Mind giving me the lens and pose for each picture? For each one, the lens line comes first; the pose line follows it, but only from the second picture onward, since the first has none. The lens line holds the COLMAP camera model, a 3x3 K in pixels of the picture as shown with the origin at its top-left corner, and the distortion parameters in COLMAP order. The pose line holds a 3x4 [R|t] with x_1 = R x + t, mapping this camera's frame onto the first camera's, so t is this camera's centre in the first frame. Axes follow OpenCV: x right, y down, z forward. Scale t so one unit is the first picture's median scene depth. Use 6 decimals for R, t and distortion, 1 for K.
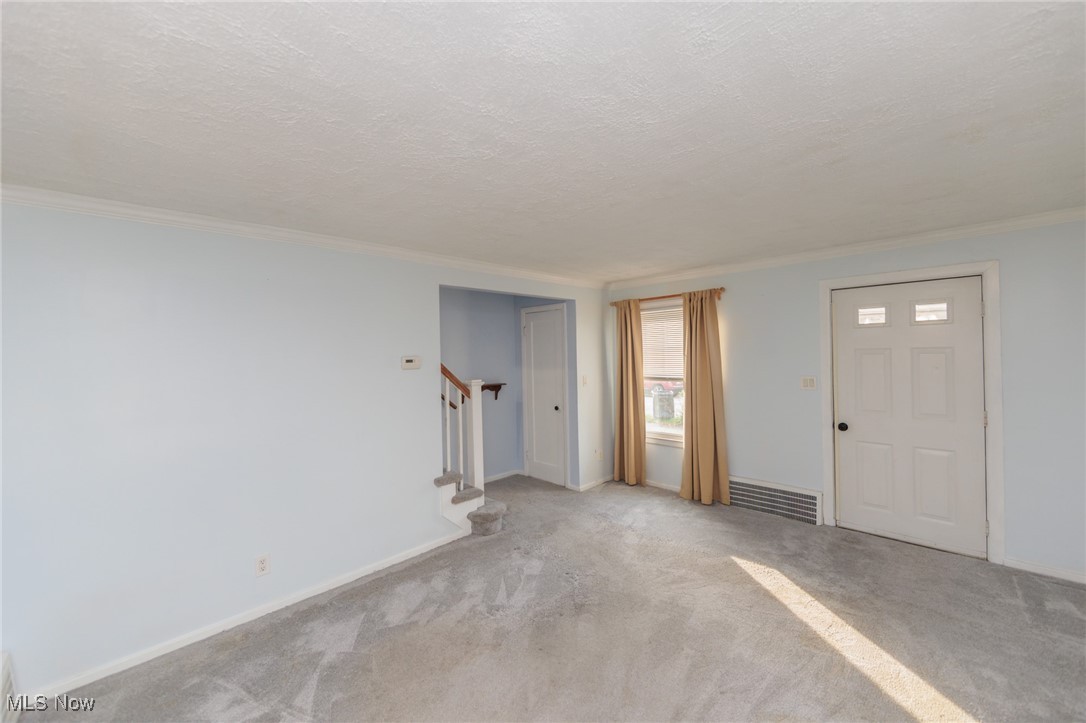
lens RADIAL K [[429.8, 0, 548.4], [0, 429.8, 346.7], [0, 0, 1]] dist [-0.003484, 0.000302]
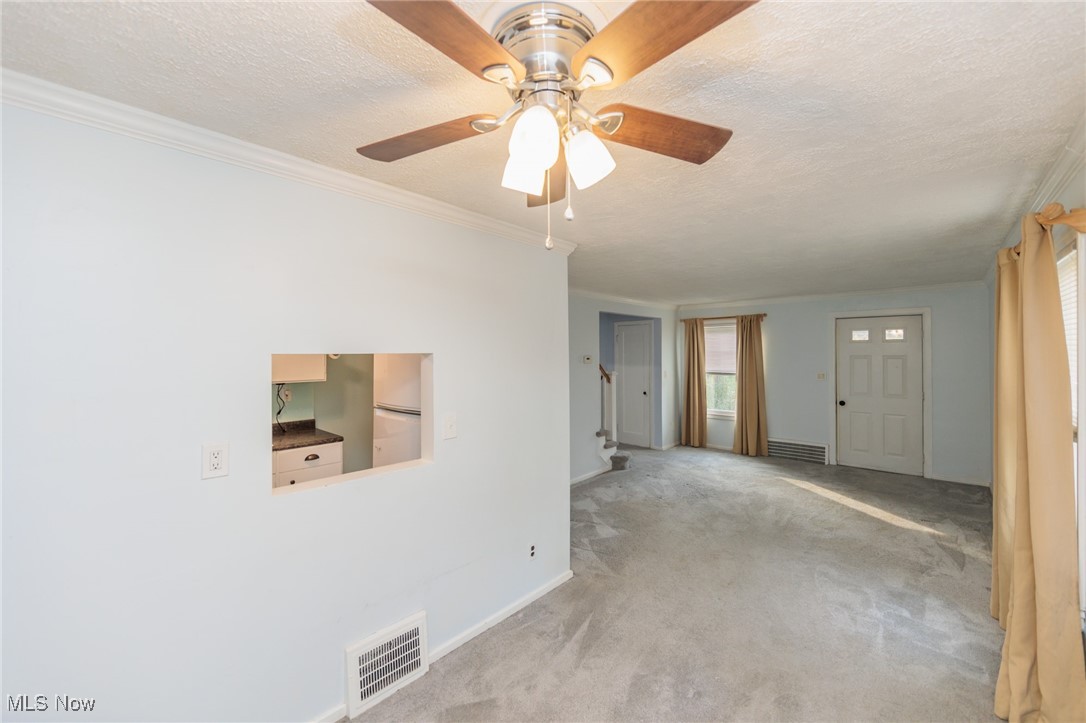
lens RADIAL K [[429.8, 0, 558.0], [0, 429.8, 347.1], [0, 0, 1]] dist [-0.003484, 0.000302]
pose [[0.998503, 0.018297, 0.051549, -0.455333], [-0.018131, 0.999829, -0.003672, -0.000177], [-0.051607, 0.002731, 0.998664, -0.543718]]
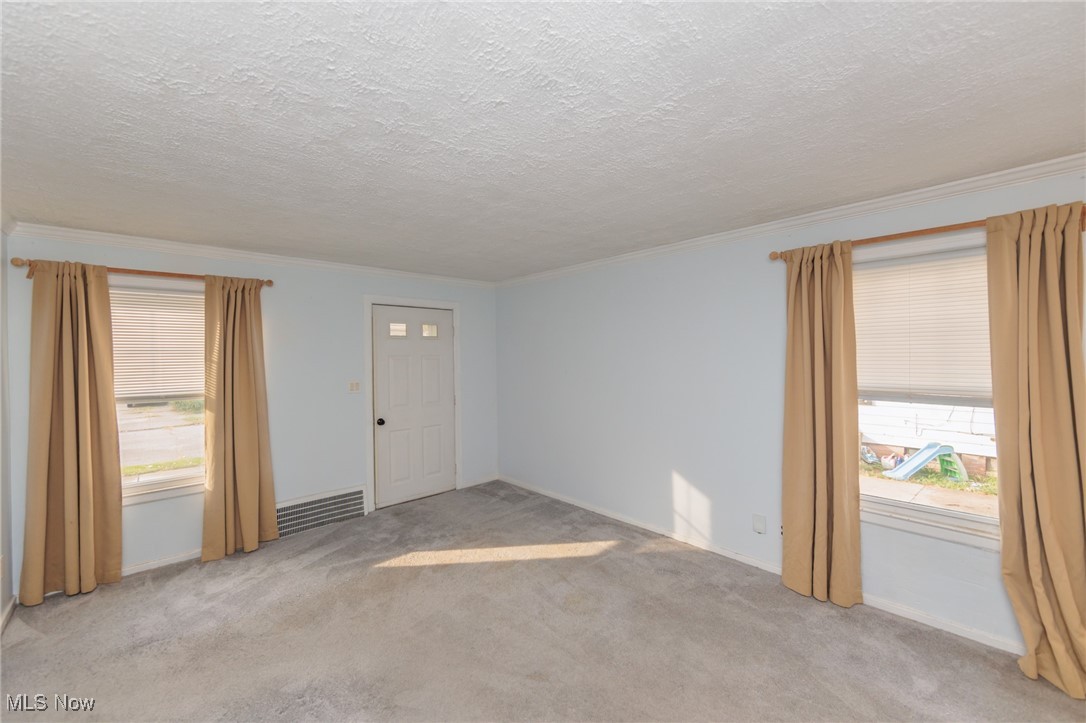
lens RADIAL K [[429.8, 0, 537.9], [0, 429.8, 355.9], [0, 0, 1]] dist [-0.003484, 0.000302]
pose [[0.053036, 0.019517, 0.998402, -0.448872], [0.000574, 0.999808, -0.019575, 0.028178], [-0.998592, 0.001611, 0.053015, 0.487568]]
